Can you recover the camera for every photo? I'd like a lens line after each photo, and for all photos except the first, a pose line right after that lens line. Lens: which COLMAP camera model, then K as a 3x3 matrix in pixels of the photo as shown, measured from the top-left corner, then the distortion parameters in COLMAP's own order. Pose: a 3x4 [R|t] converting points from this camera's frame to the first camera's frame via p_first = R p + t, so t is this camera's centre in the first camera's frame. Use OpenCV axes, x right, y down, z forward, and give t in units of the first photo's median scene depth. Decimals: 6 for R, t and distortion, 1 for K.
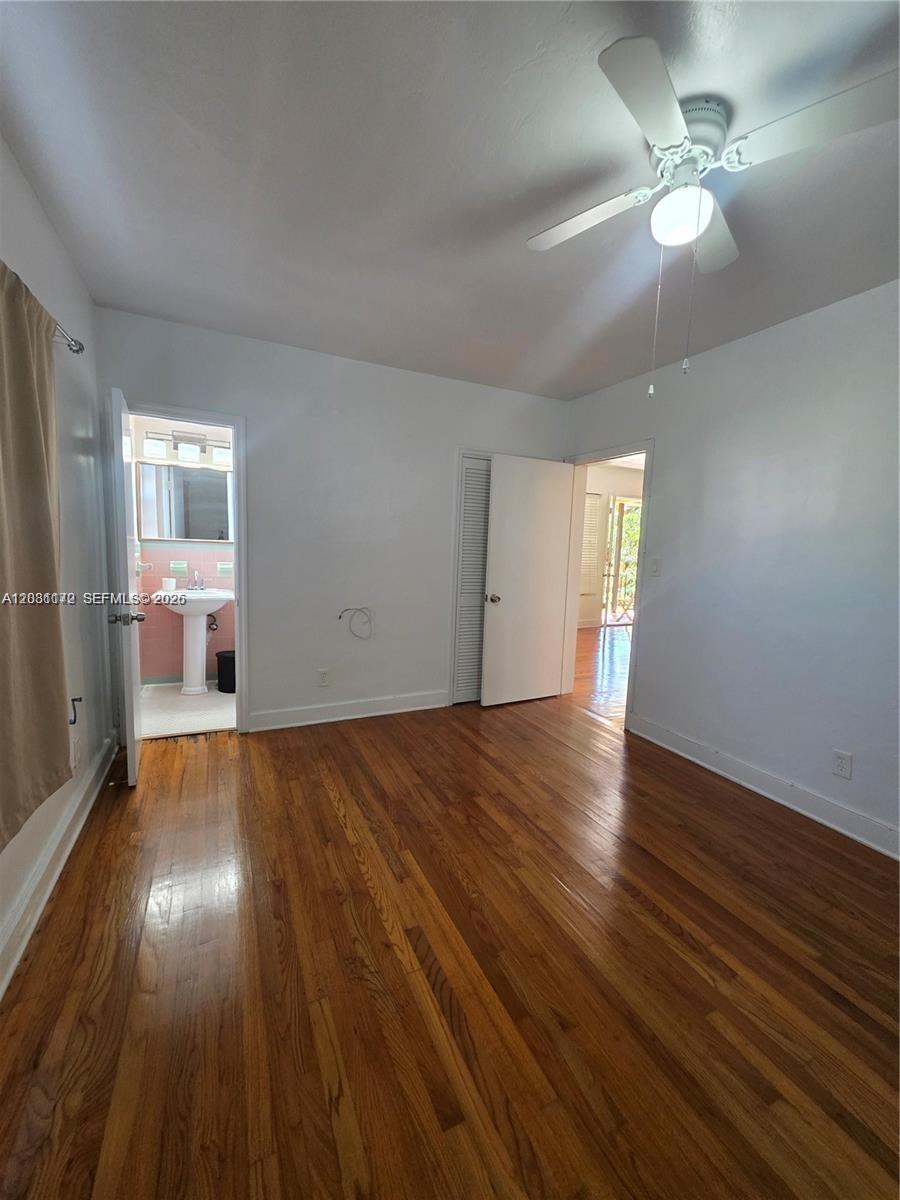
lens RADIAL K [[473.0, 0, 454.1], [0, 473.0, 592.0], [0, 0, 1]] dist [0.002531, -0.000478]
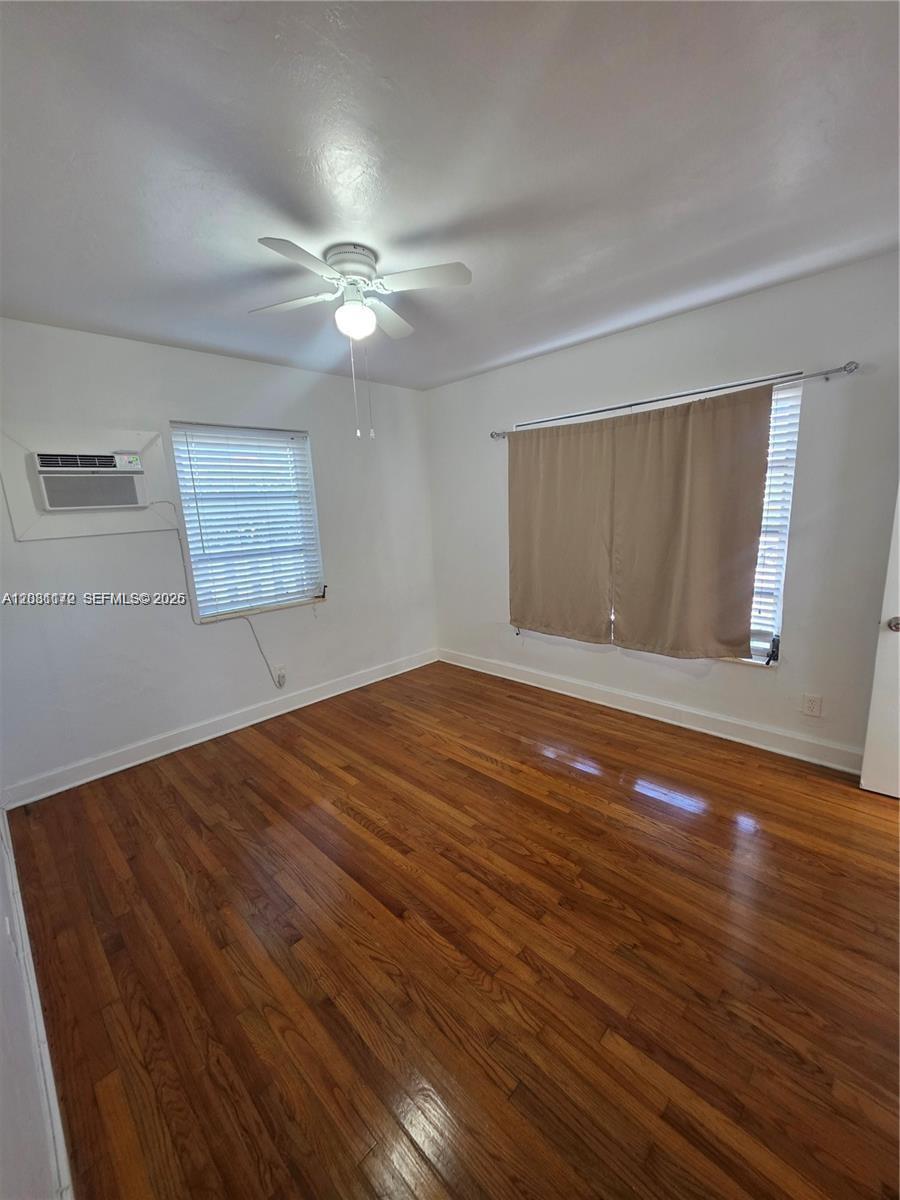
lens RADIAL K [[478.8, 0, 454.1], [0, 478.8, 597.7], [0, 0, 1]] dist [0.002610, 0.000616]
pose [[-0.940902, 0.067817, -0.331820, 0.502243], [-0.026809, 0.961759, 0.272582, -0.264051], [0.337616, 0.265369, -0.903103, 1.775714]]
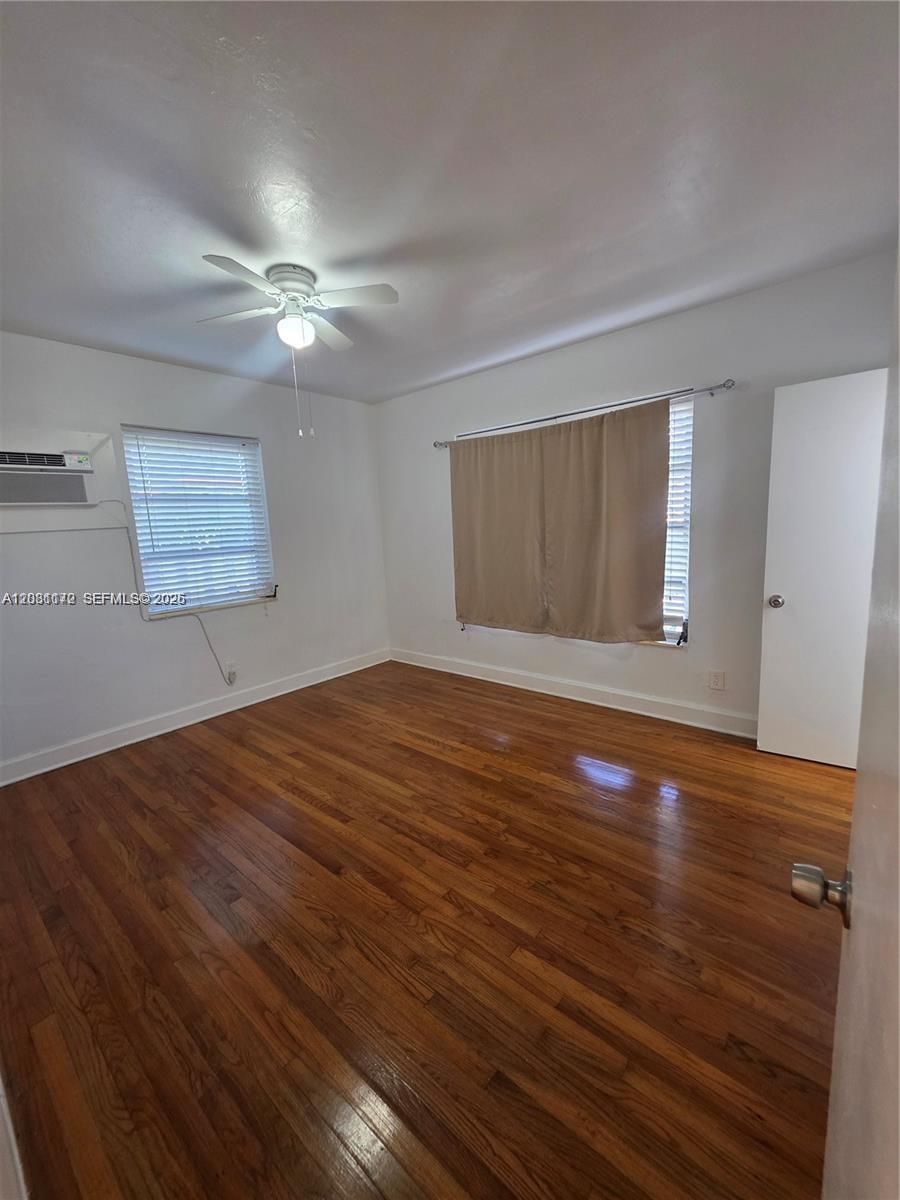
lens RADIAL K [[473.0, 0, 454.1], [0, 473.0, 592.0], [0, 0, 1]] dist [0.002531, -0.000478]
pose [[-0.911925, 0.063661, -0.405388, 0.475409], [-0.031269, 0.974241, 0.223332, -0.212369], [0.409164, 0.216338, -0.886444, 1.900344]]
